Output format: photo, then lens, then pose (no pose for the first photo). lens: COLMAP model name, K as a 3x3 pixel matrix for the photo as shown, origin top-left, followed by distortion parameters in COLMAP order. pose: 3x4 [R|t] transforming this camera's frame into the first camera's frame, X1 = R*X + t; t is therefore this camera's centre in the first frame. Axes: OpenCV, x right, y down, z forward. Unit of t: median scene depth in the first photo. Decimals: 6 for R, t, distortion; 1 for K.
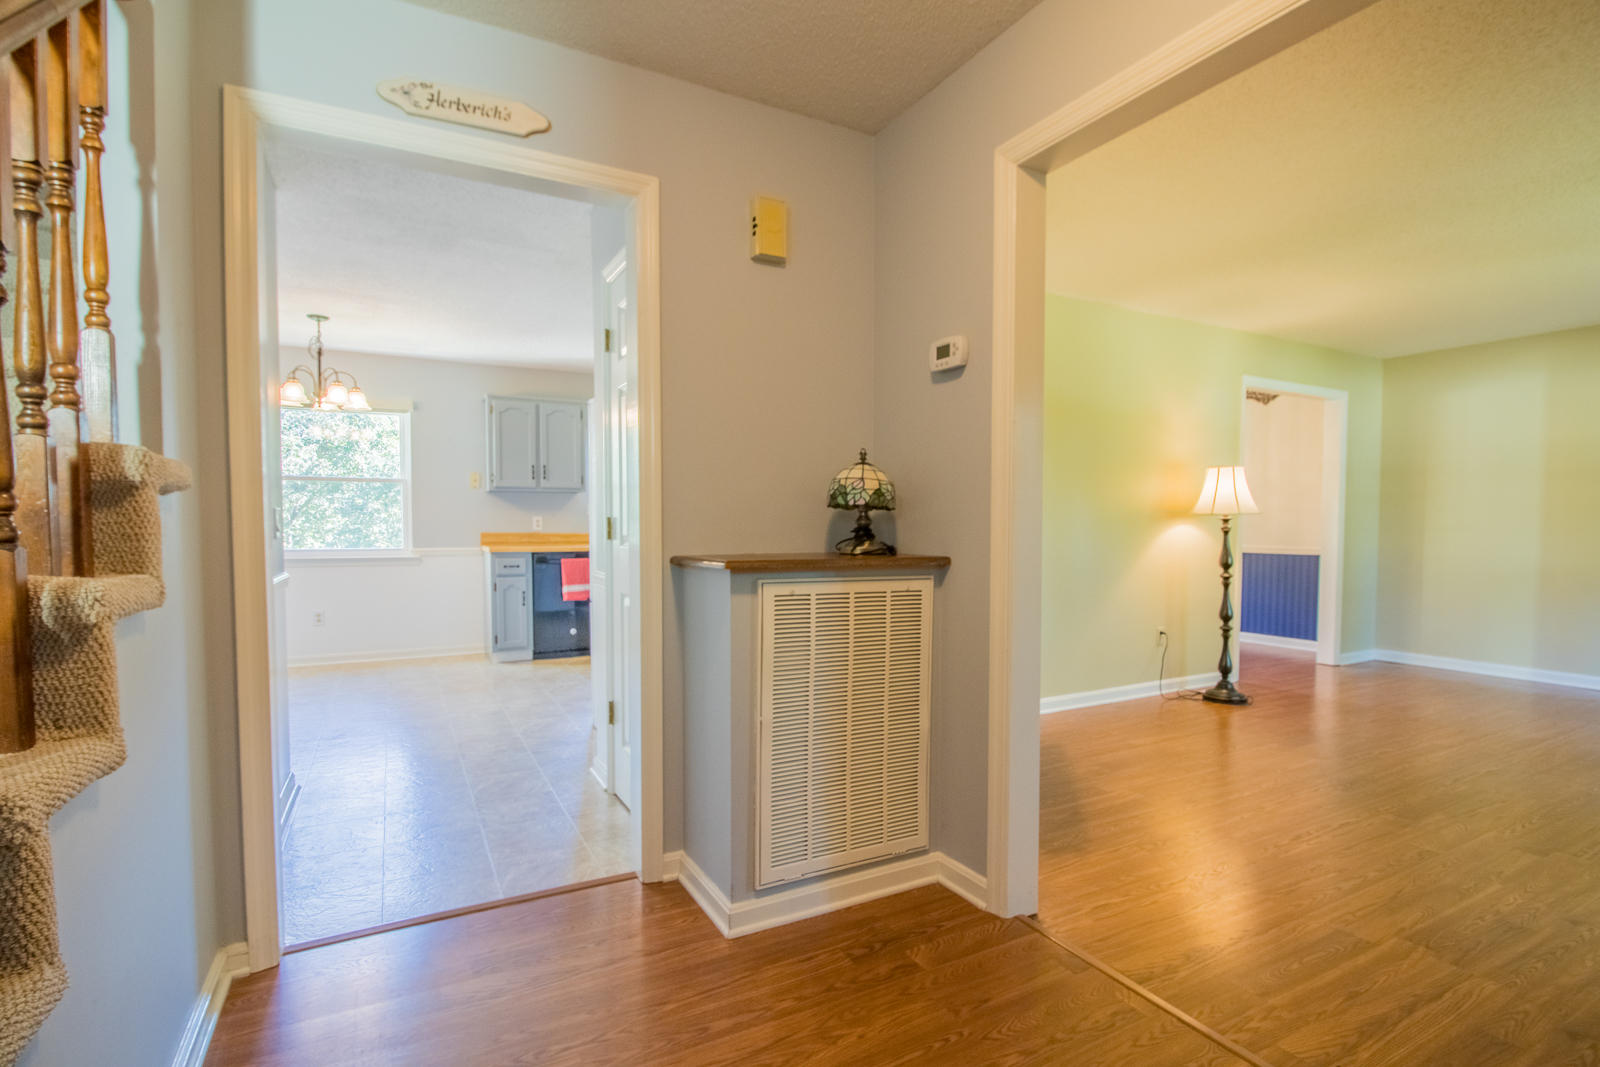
lens RADIAL K [[762.4, 0, 798.3], [0, 762.4, 538.3], [0, 0, 1]] dist [0.000414, -0.001016]
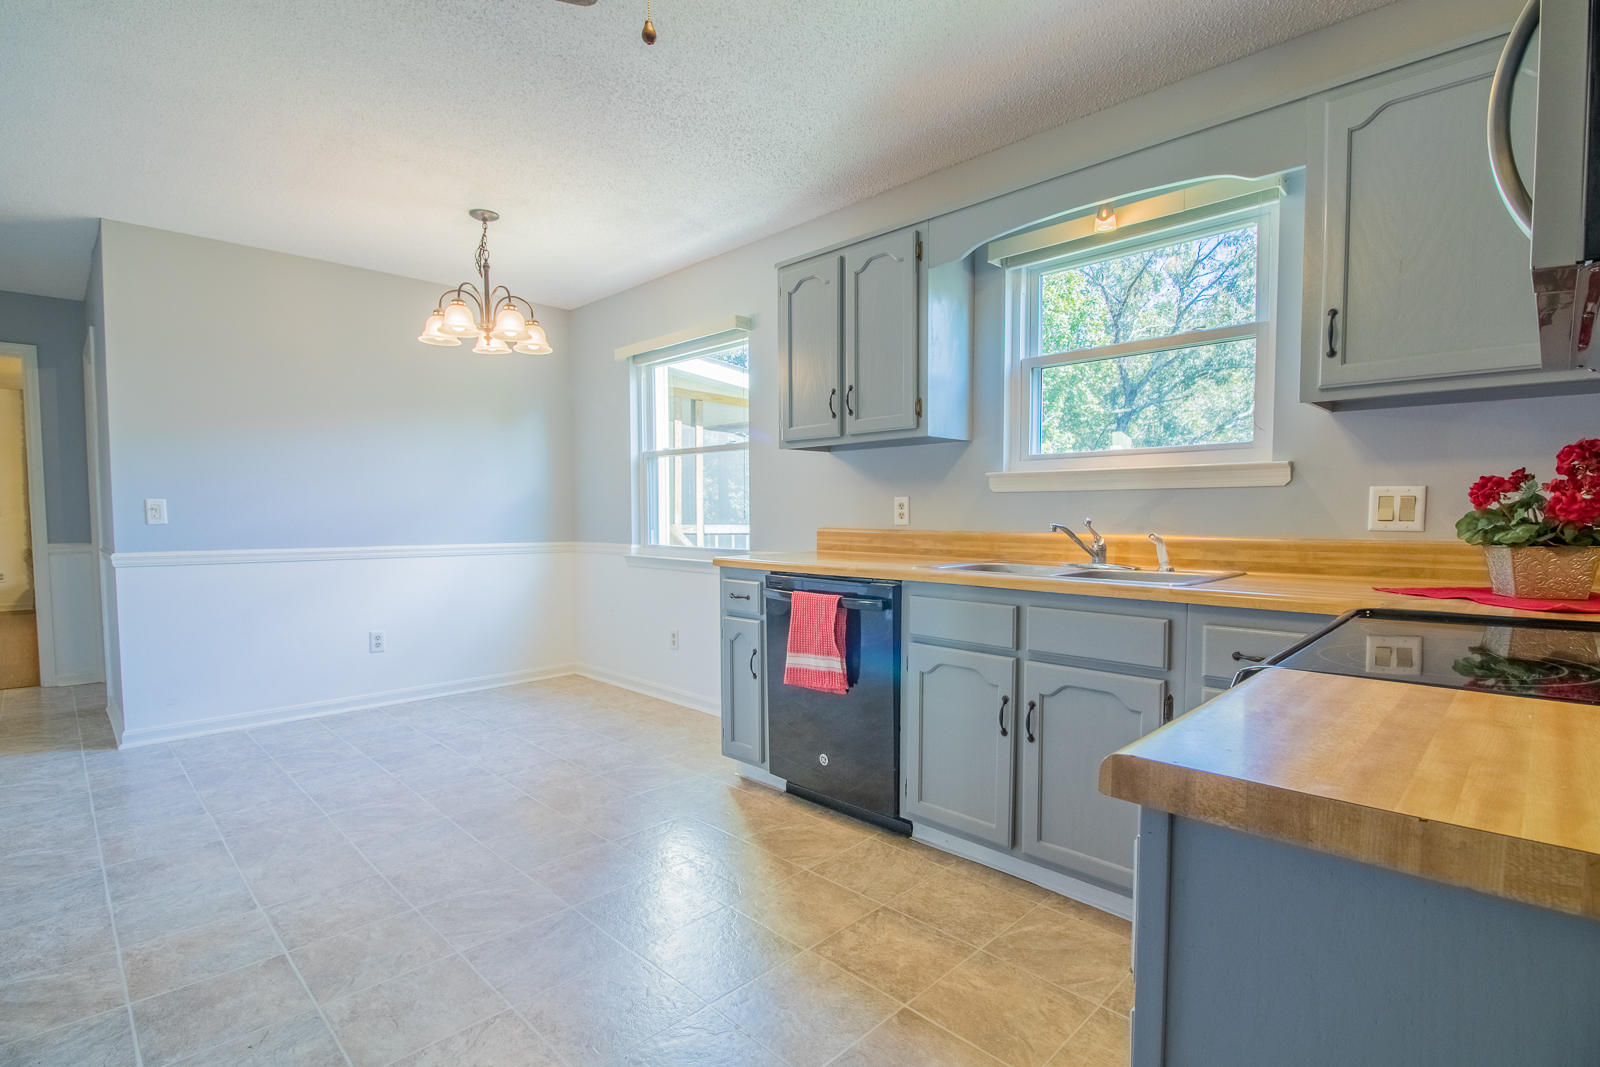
lens RADIAL K [[762.4, 0, 800.7], [0, 762.4, 547.8], [0, 0, 1]] dist [0.000414, -0.001016]
pose [[0.298393, 0.037026, -0.953725, 0.105476], [-0.019185, 0.999278, 0.032791, -0.011239], [0.954250, 0.008513, 0.298888, 0.845693]]
